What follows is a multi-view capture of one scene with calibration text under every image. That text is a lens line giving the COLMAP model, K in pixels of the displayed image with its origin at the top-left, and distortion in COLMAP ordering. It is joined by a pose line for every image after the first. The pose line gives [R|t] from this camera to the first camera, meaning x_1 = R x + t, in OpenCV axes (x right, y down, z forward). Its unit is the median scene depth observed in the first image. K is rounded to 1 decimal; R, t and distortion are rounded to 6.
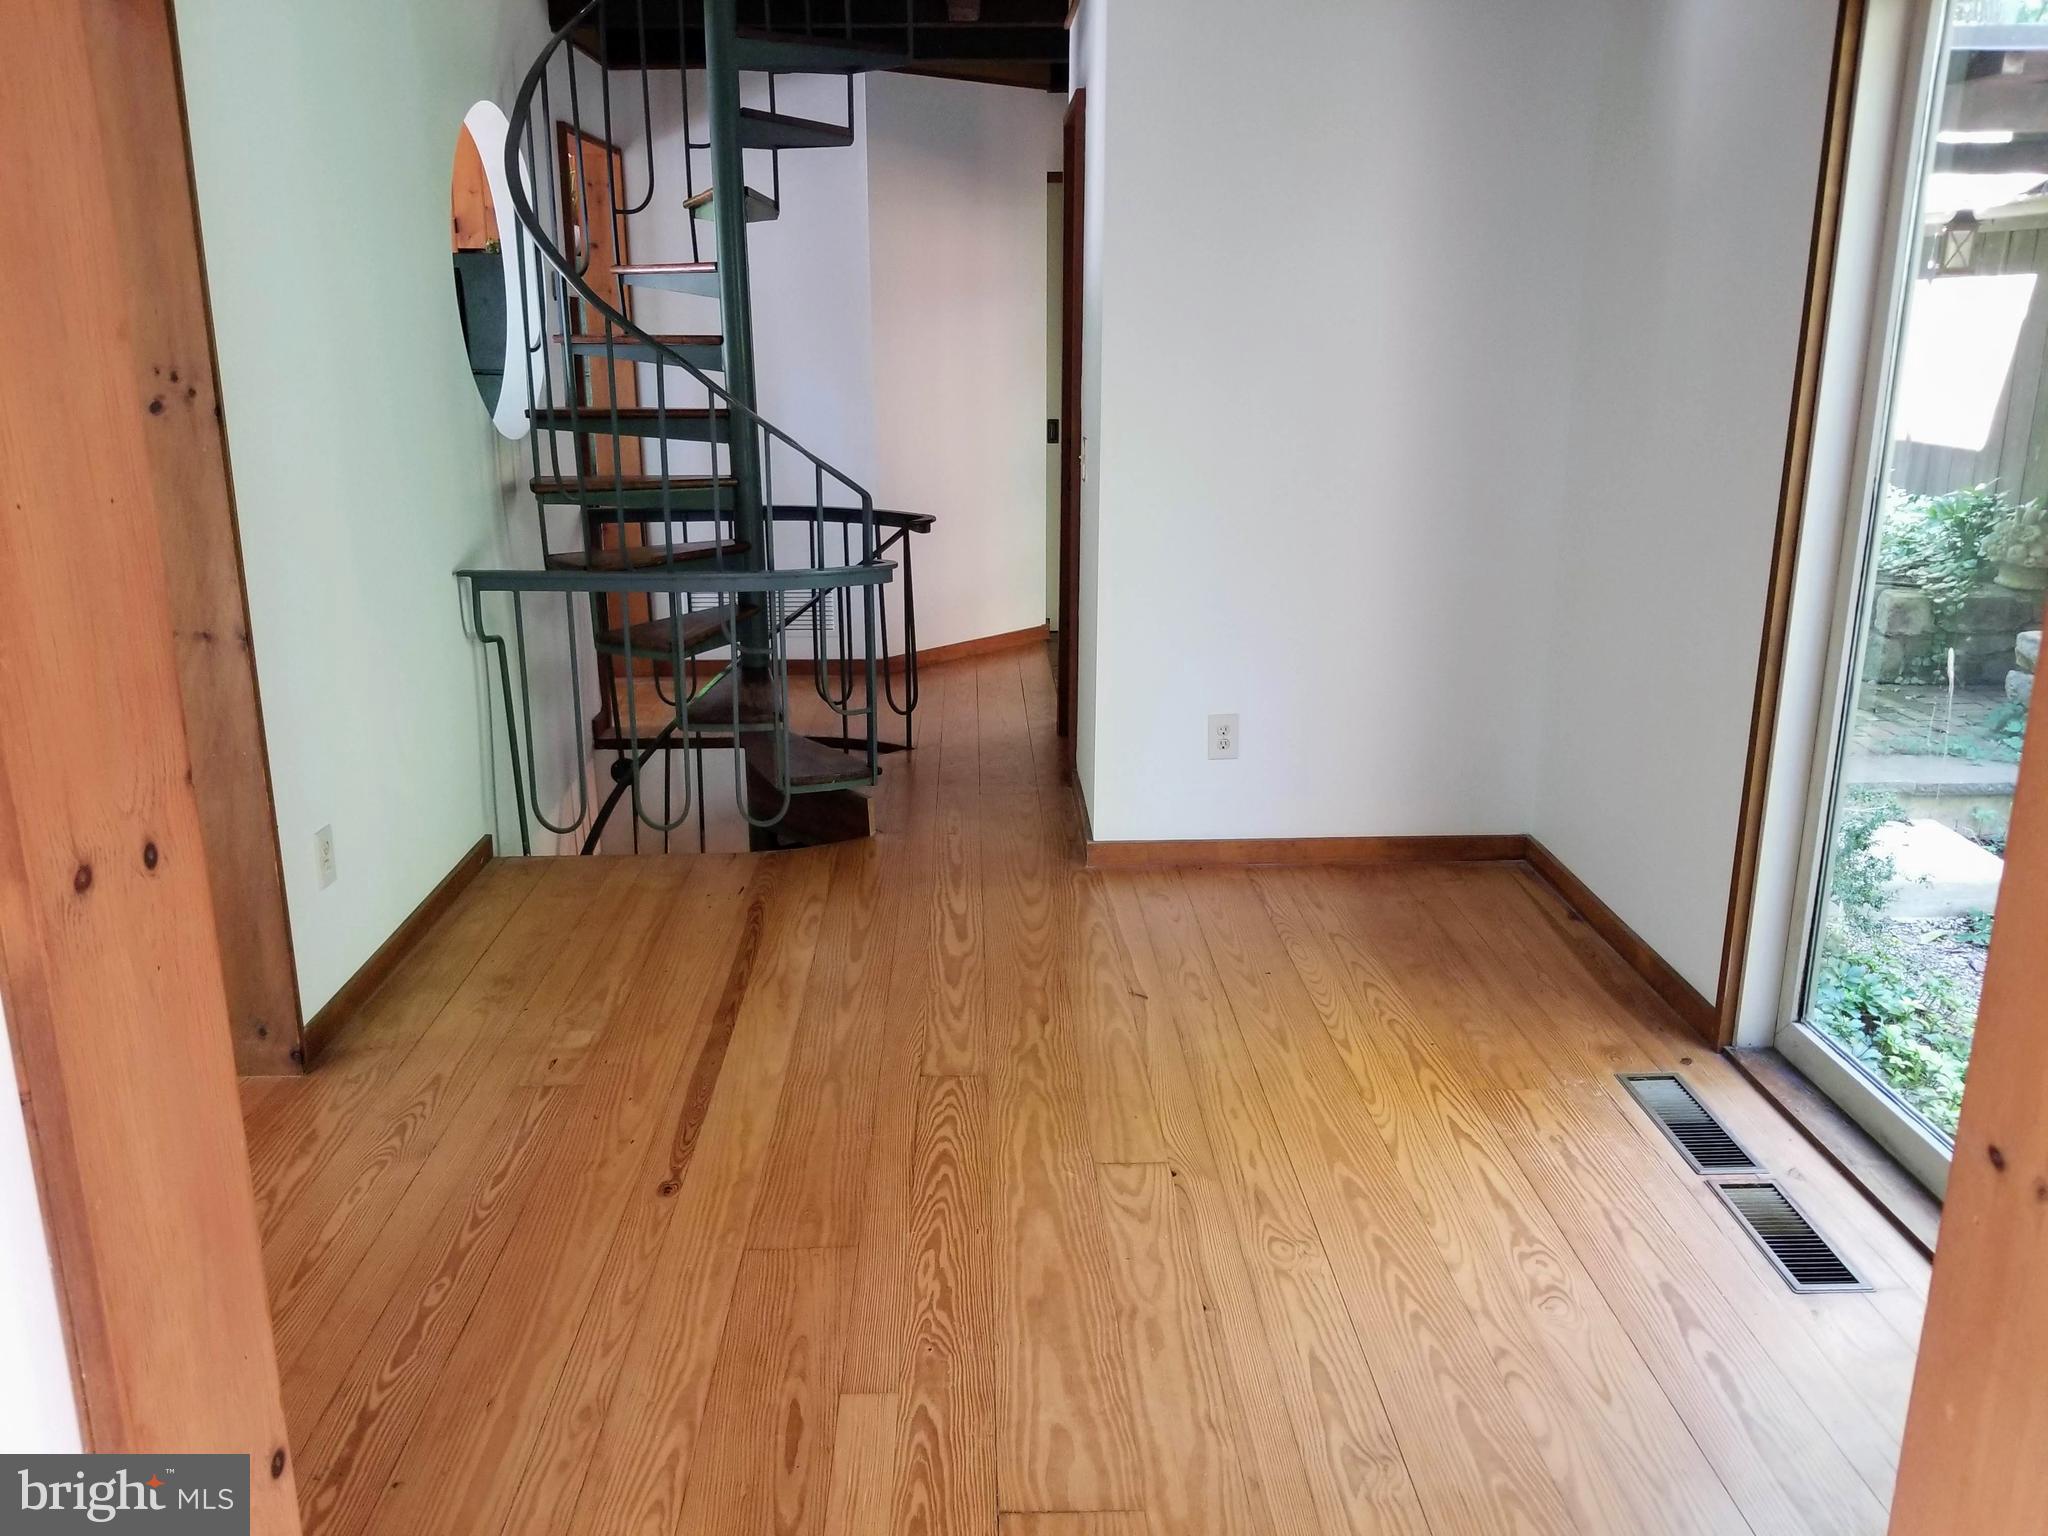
lens RADIAL K [[1617.8, 0, 1033.4], [0, 1617.8, 727.2], [0, 0, 1]] dist [0.104126, -0.146695]
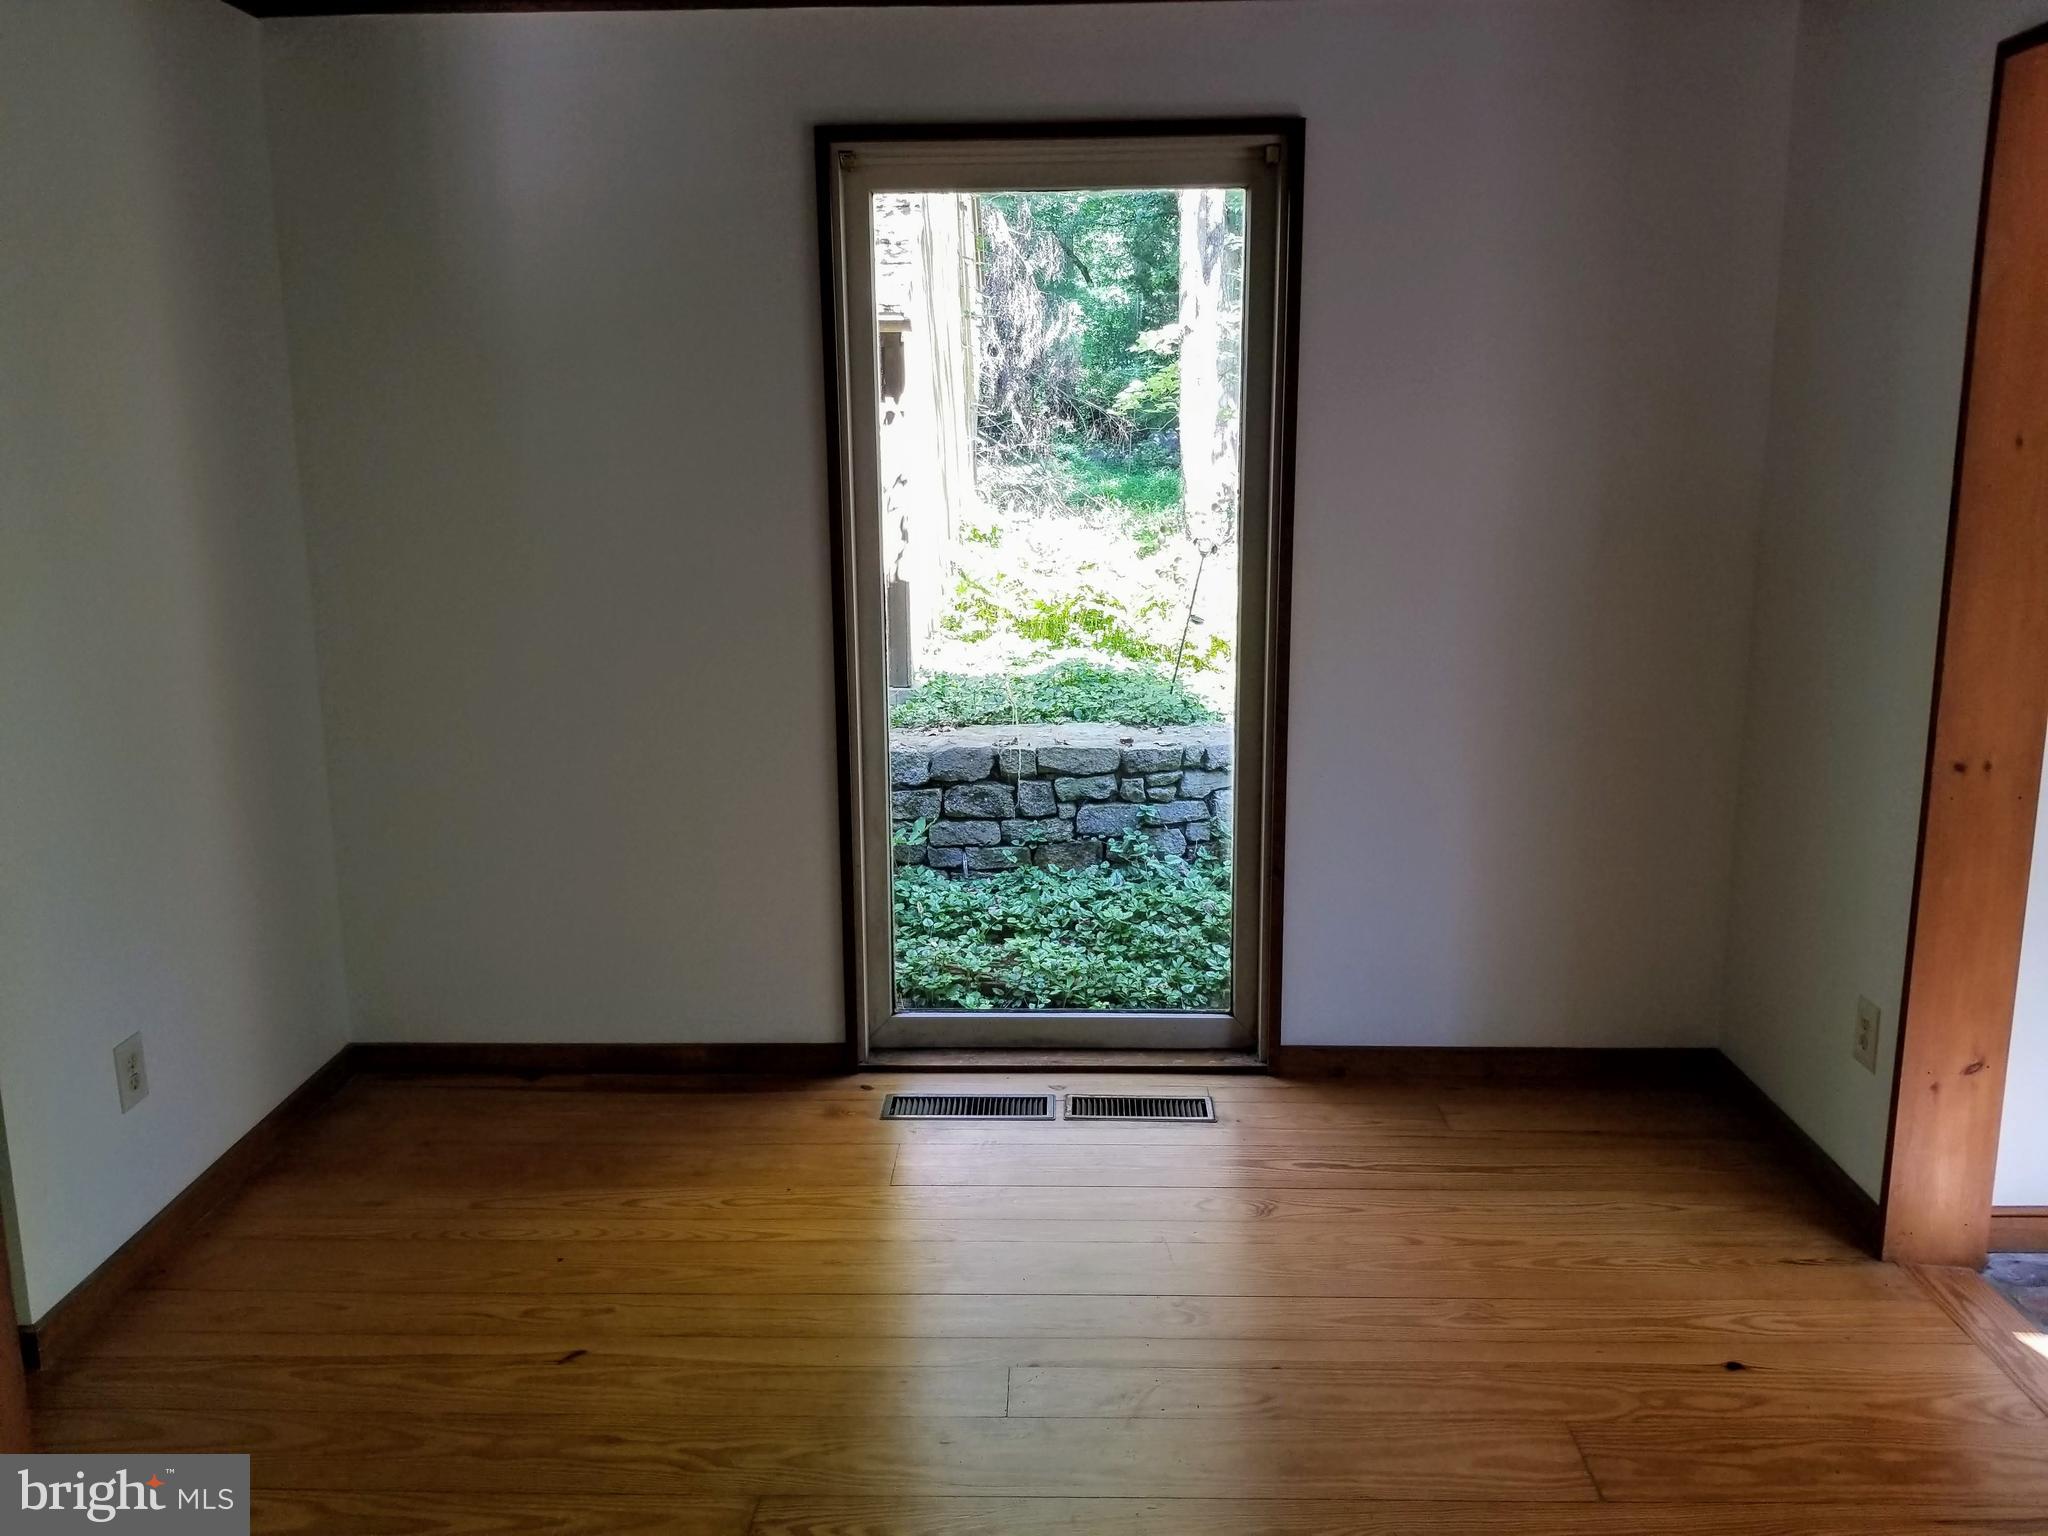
lens RADIAL K [[1617.8, 0, 1033.4], [0, 1617.8, 727.2], [0, 0, 1]] dist [0.104126, -0.146695]
pose [[0.064382, -0.188960, 0.979872, -0.592314], [0.260867, 0.950953, 0.166243, -0.173719], [-0.963226, 0.244913, 0.110518, 0.640063]]
